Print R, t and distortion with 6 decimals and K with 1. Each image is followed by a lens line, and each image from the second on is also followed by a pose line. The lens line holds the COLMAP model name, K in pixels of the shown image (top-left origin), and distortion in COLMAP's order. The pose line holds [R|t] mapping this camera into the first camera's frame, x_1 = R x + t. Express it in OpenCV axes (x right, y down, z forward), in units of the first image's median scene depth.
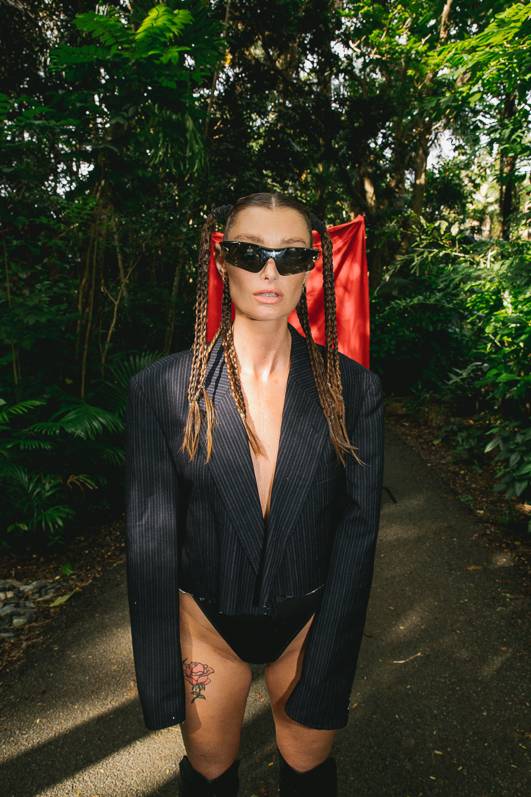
lens RADIAL K [[543.6, 0, 265.5], [0, 543.6, 398.5], [0, 0, 1]] dist [-0.055959, -0.000613]
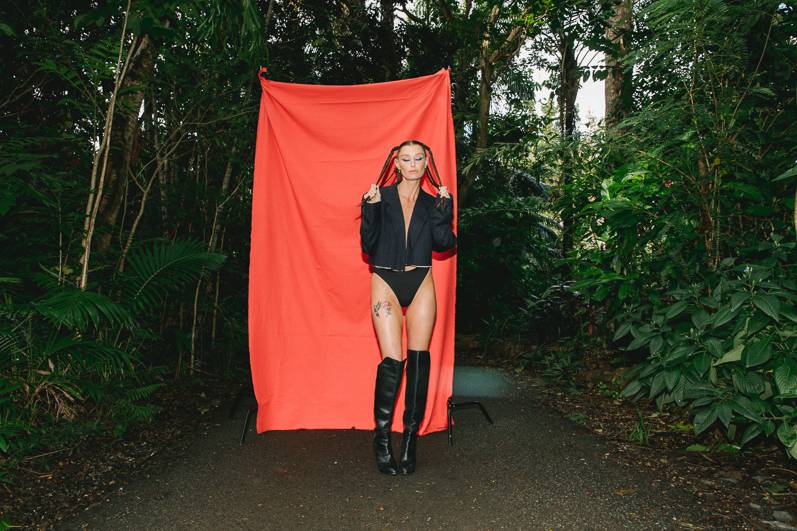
lens RADIAL K [[543.6, 0, 398.5], [0, 543.6, 265.5], [0, 0, 1]] dist [-0.055959, -0.000613]
pose [[0.990330, 0.020299, 0.137236, -0.003578], [0.003202, 0.985630, -0.168890, 0.074487], [-0.138692, 0.167696, 0.976034, 0.165625]]
